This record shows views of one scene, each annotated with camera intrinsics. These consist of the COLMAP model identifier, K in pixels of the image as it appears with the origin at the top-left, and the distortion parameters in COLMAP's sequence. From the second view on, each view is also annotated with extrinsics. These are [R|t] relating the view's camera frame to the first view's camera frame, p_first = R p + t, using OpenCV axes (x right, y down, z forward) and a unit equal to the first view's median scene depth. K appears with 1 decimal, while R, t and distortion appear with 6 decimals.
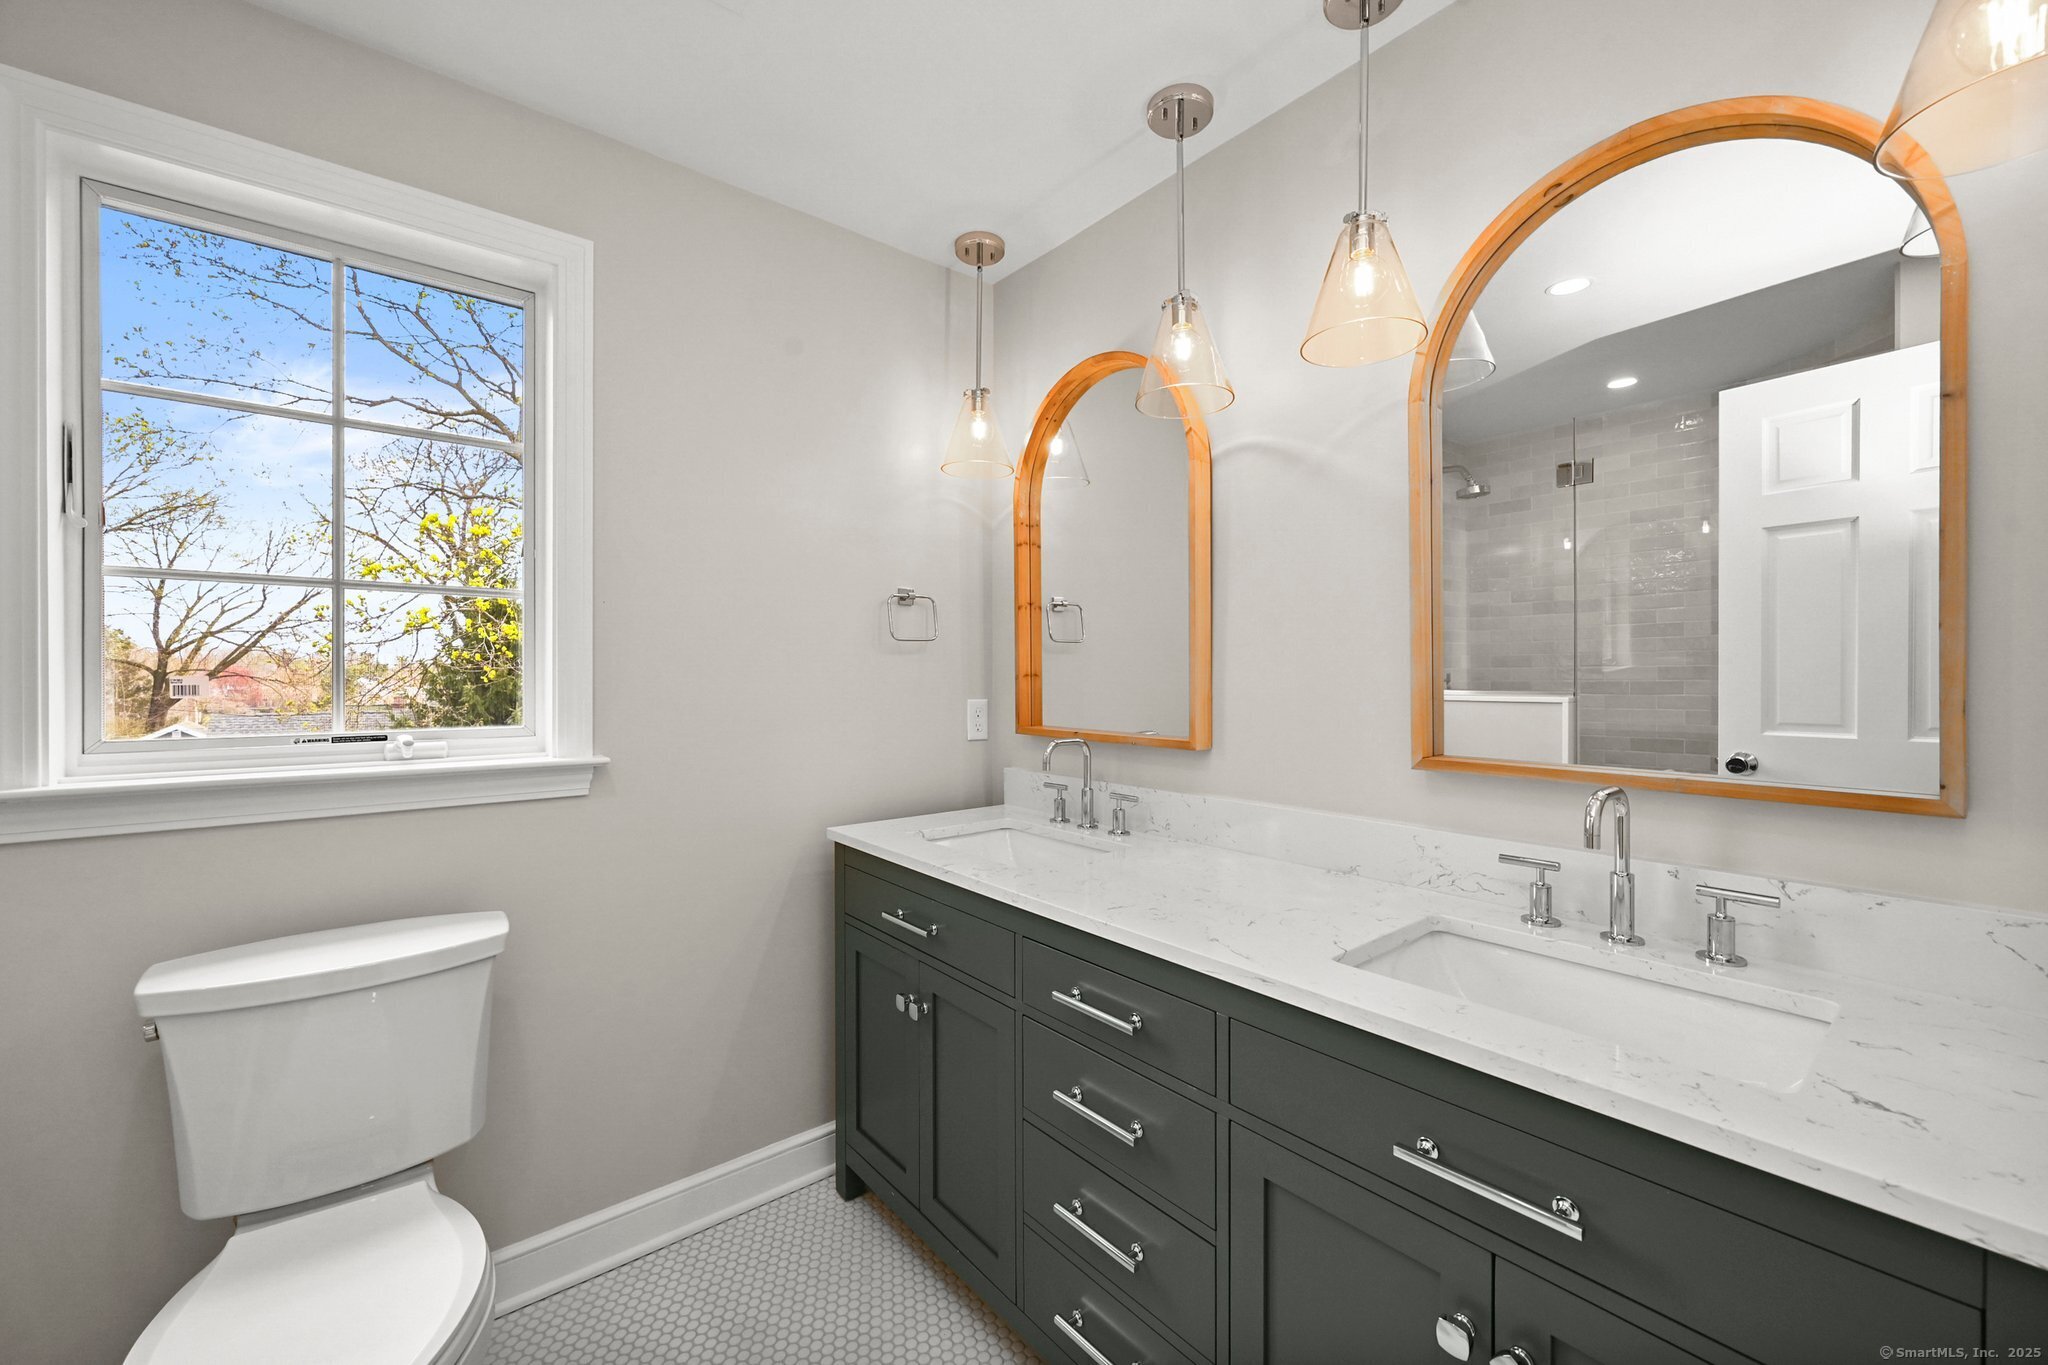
lens RADIAL K [[820.7, 0, 1020.6], [0, 820.7, 676.0], [0, 0, 1]] dist [0.002164, -0.000465]
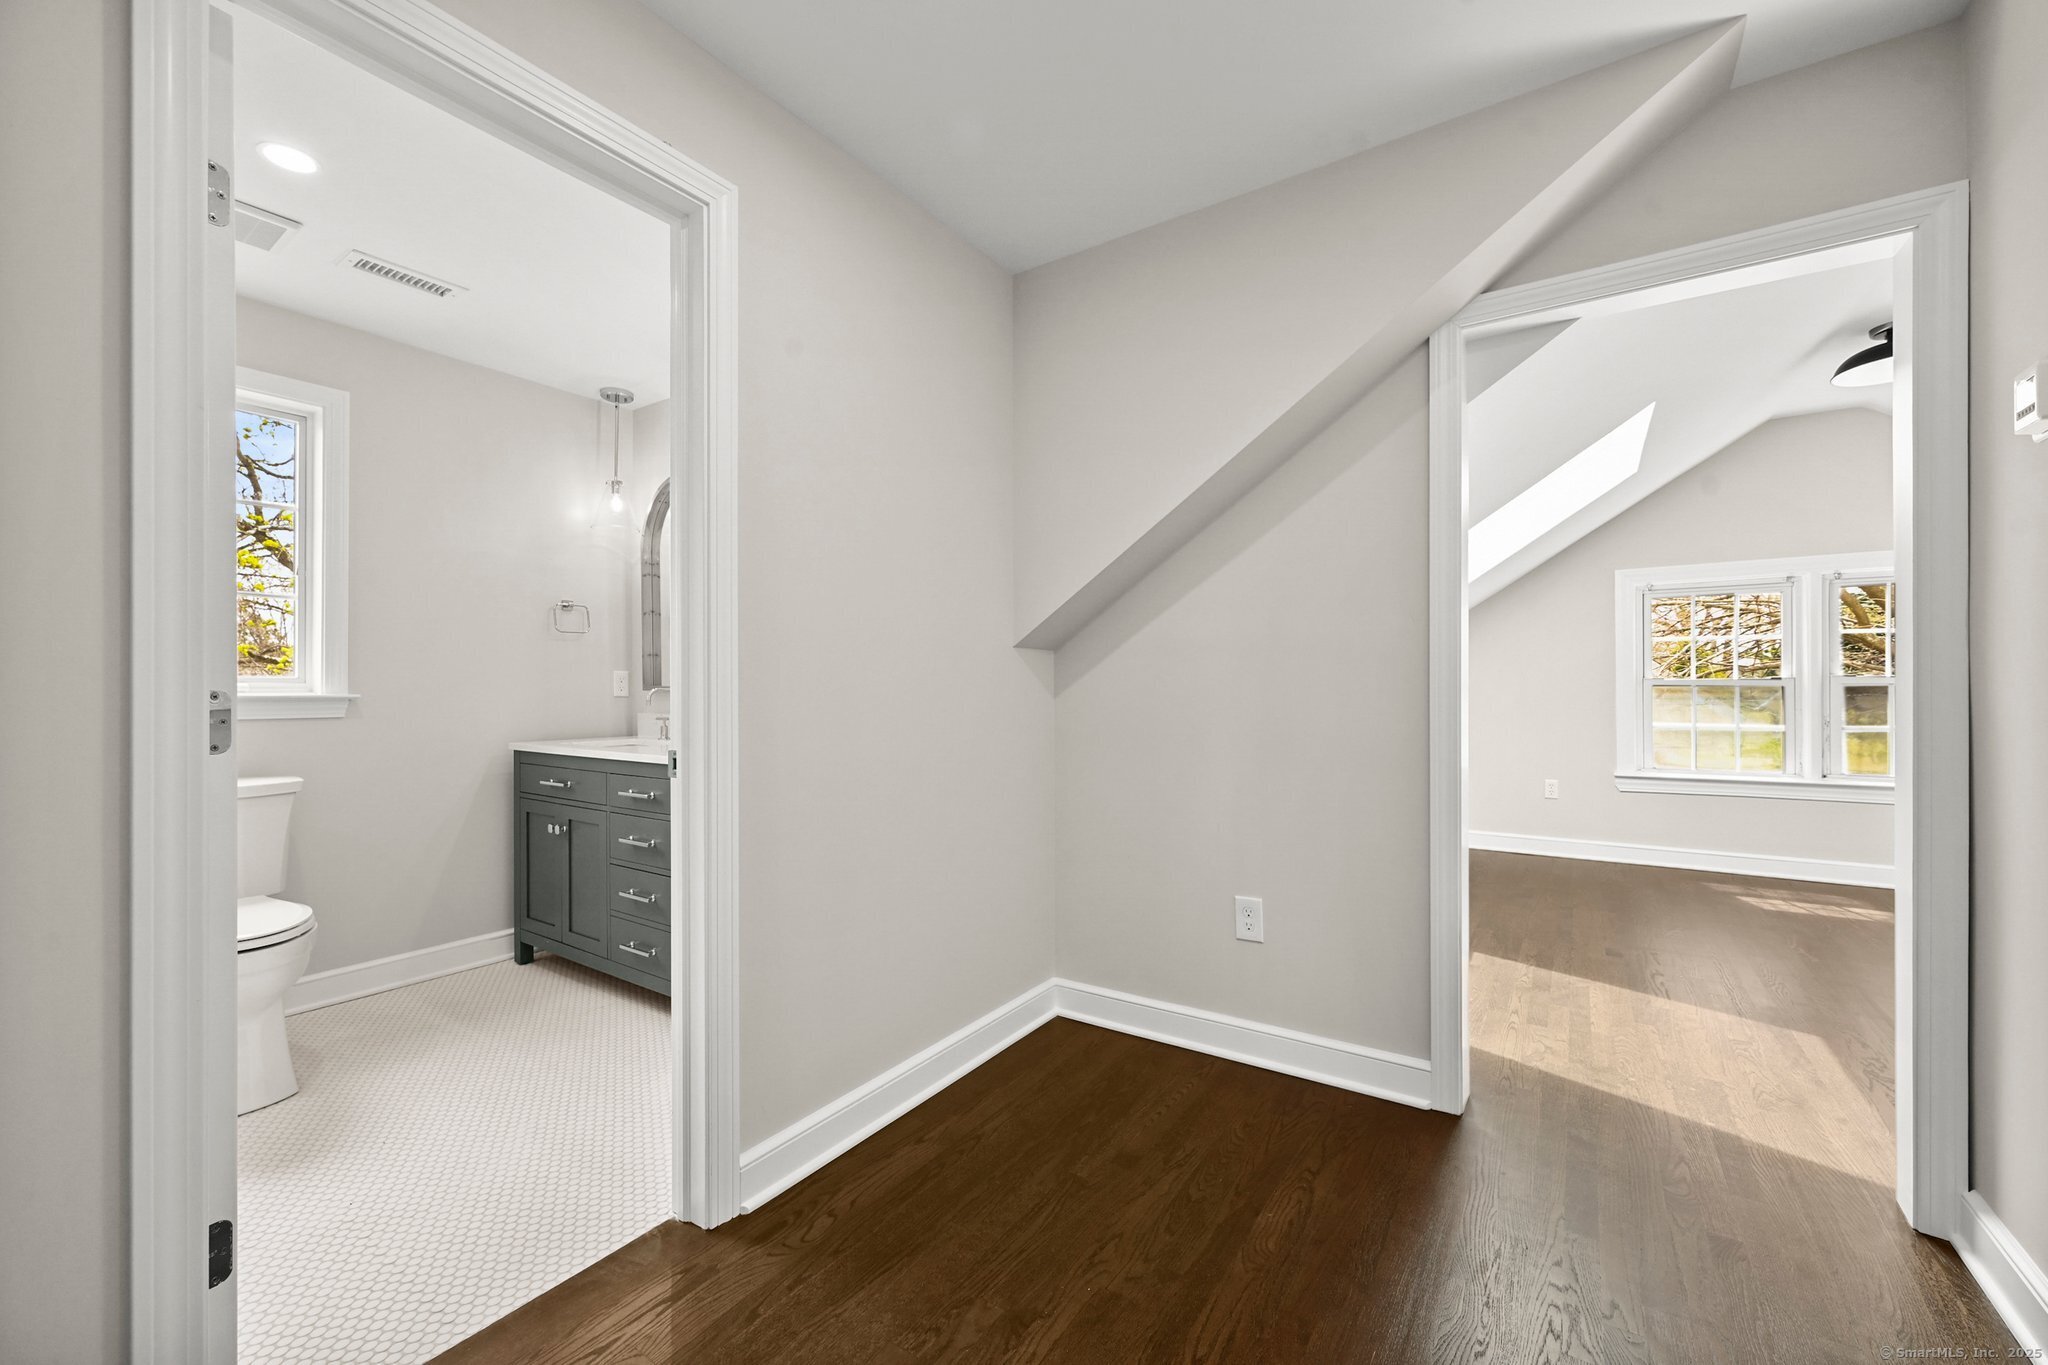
lens RADIAL K [[820.7, 0, 1025.8], [0, 820.7, 686.9], [0, 0, 1]] dist [0.002164, -0.000465]
pose [[0.958984, -0.000908, 0.283460, 0.266162], [0.002573, 0.999982, -0.005502, 0.074476], [-0.283449, 0.006005, 0.958968, -0.797568]]
